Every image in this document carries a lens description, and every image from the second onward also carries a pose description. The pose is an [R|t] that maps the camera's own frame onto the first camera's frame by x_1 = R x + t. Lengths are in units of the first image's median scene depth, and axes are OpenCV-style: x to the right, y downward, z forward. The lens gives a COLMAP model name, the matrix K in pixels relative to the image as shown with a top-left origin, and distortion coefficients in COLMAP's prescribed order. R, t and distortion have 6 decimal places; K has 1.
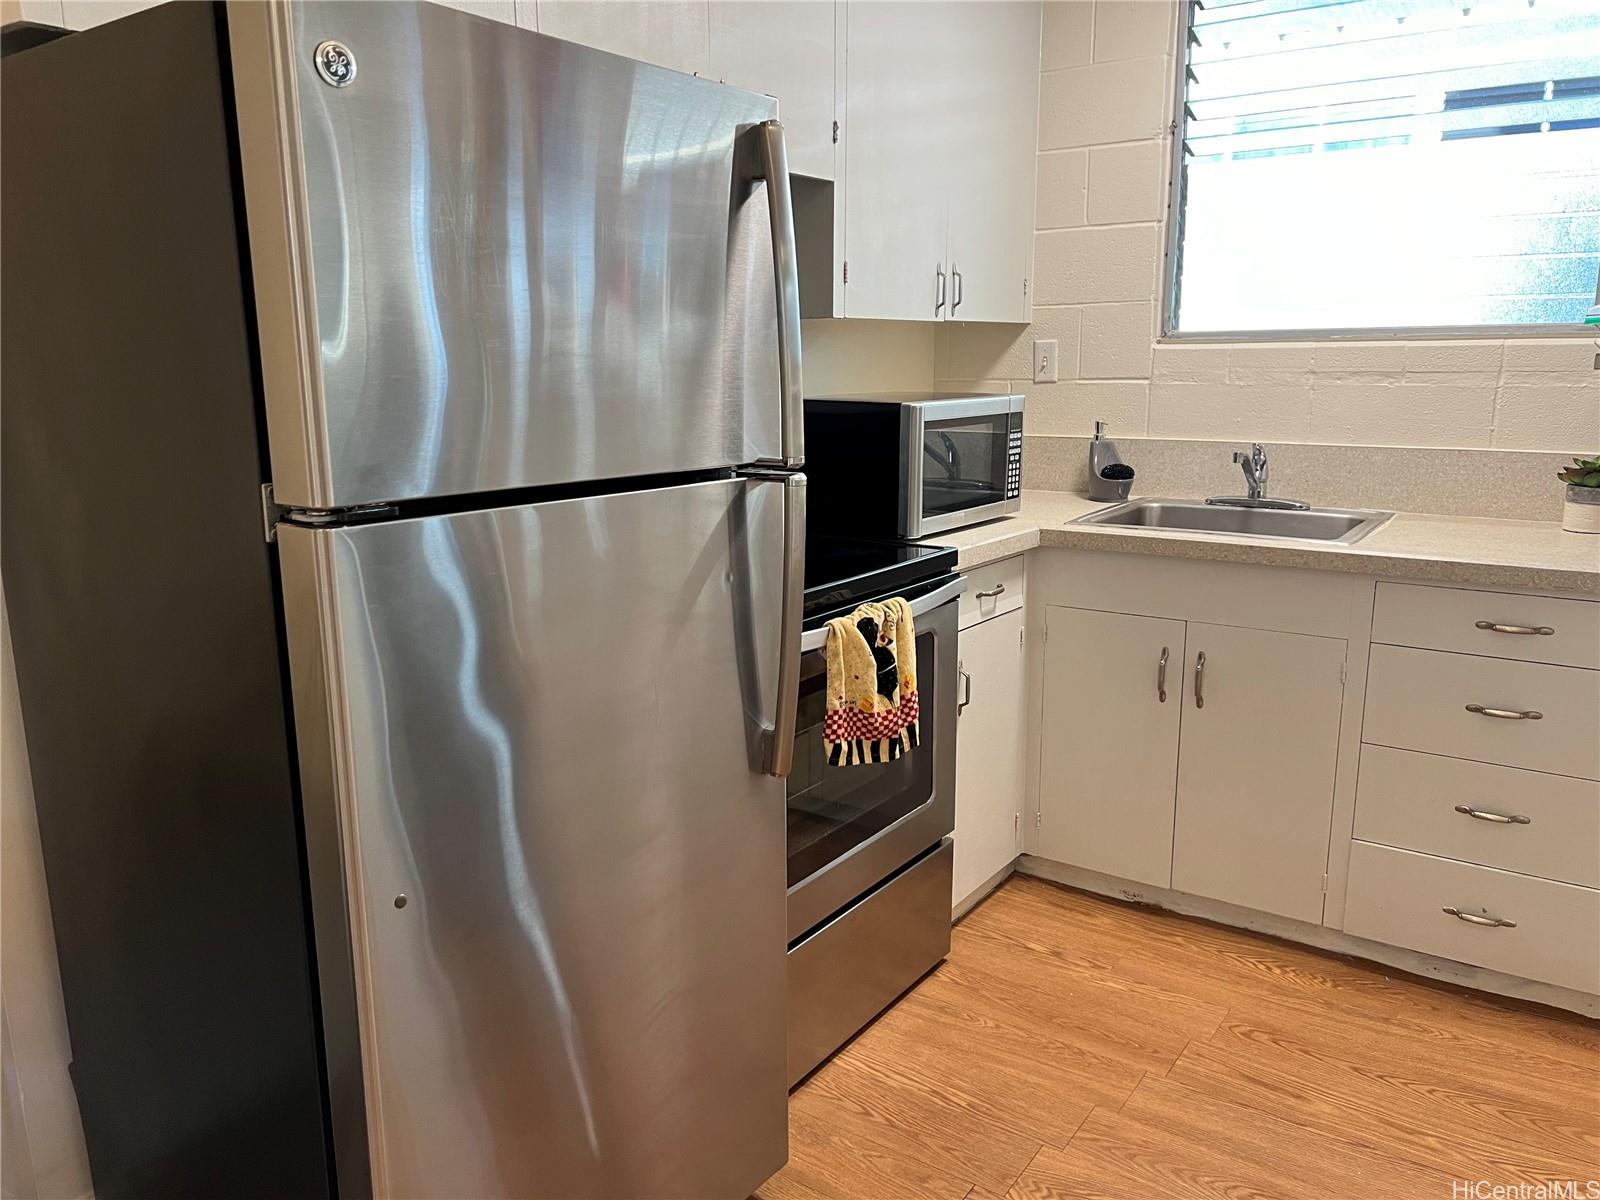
lens RADIAL K [[1226.8, 0, 802.9], [0, 1226.8, 609.5], [0, 0, 1]] dist [0.037870, -0.052078]
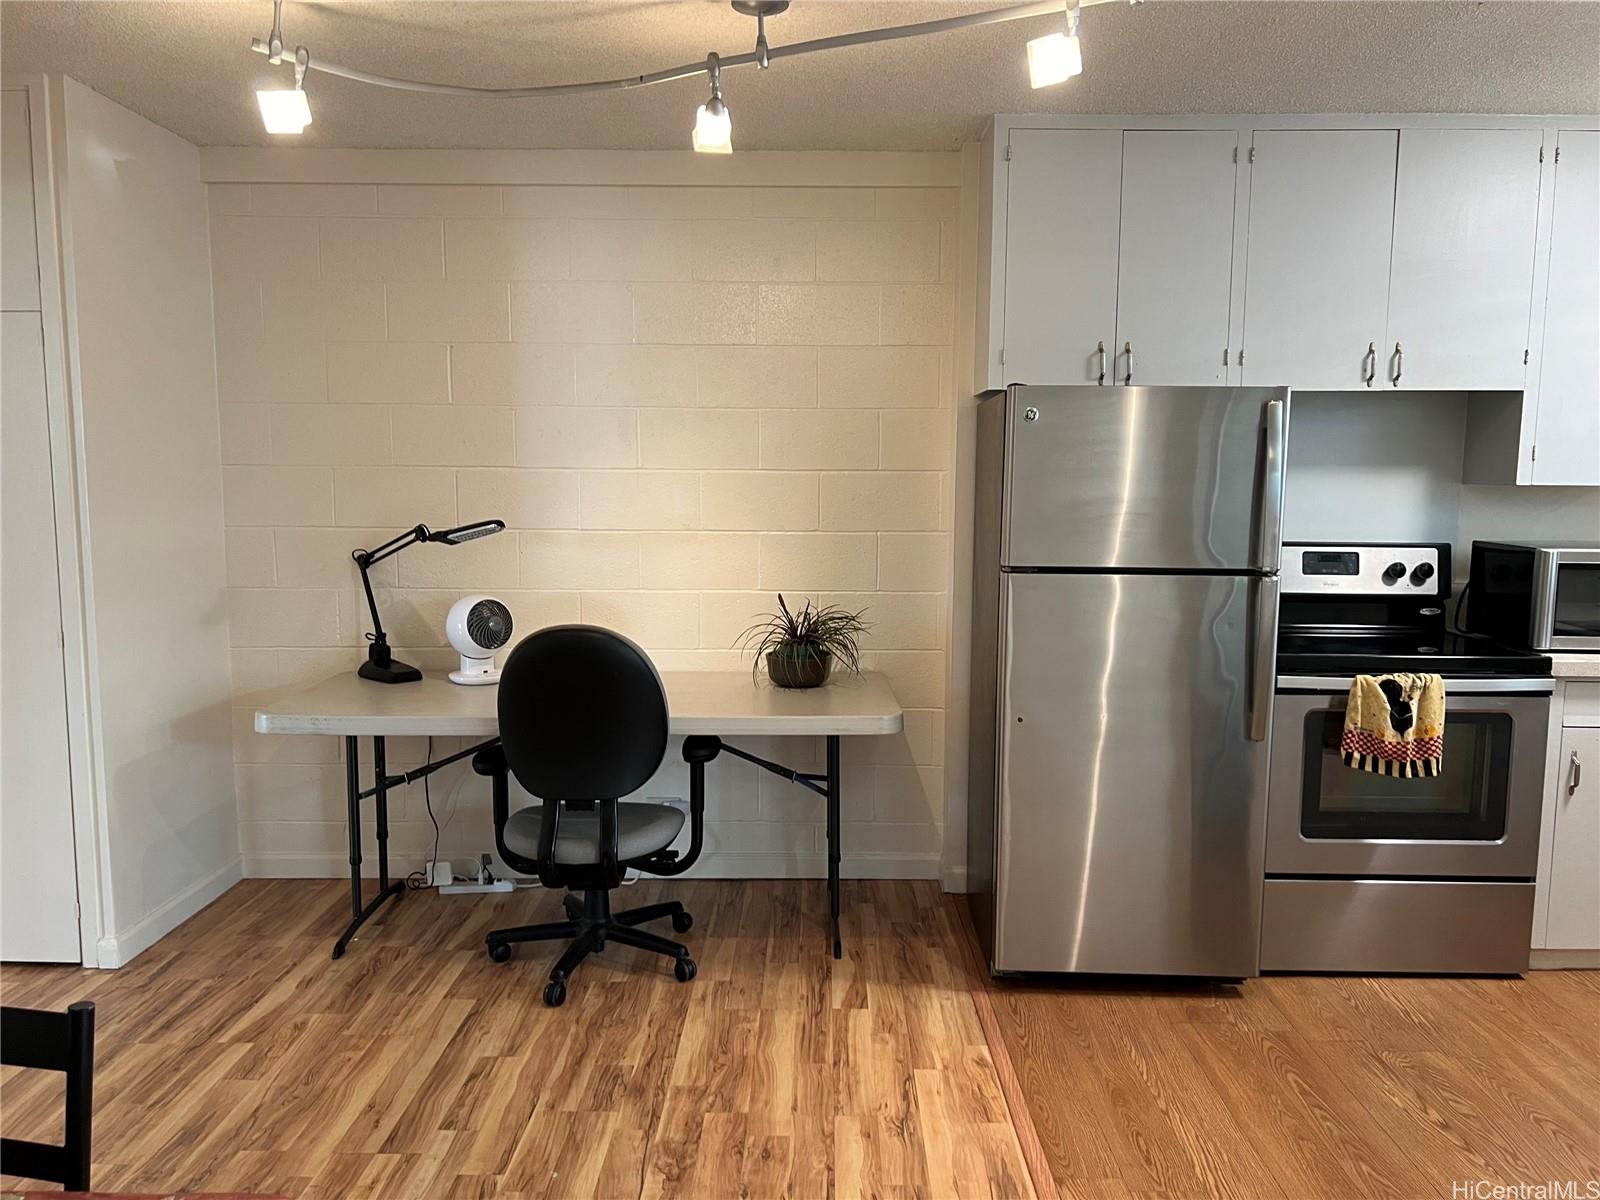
lens RADIAL K [[1226.8, 0, 802.9], [0, 1226.8, 609.5], [0, 0, 1]] dist [0.037870, -0.052078]
pose [[0.575603, 0.101660, -0.811386, 0.879737], [-0.180168, 0.983625, -0.004573, 0.060070], [0.797634, 0.148818, 0.584493, -0.527257]]
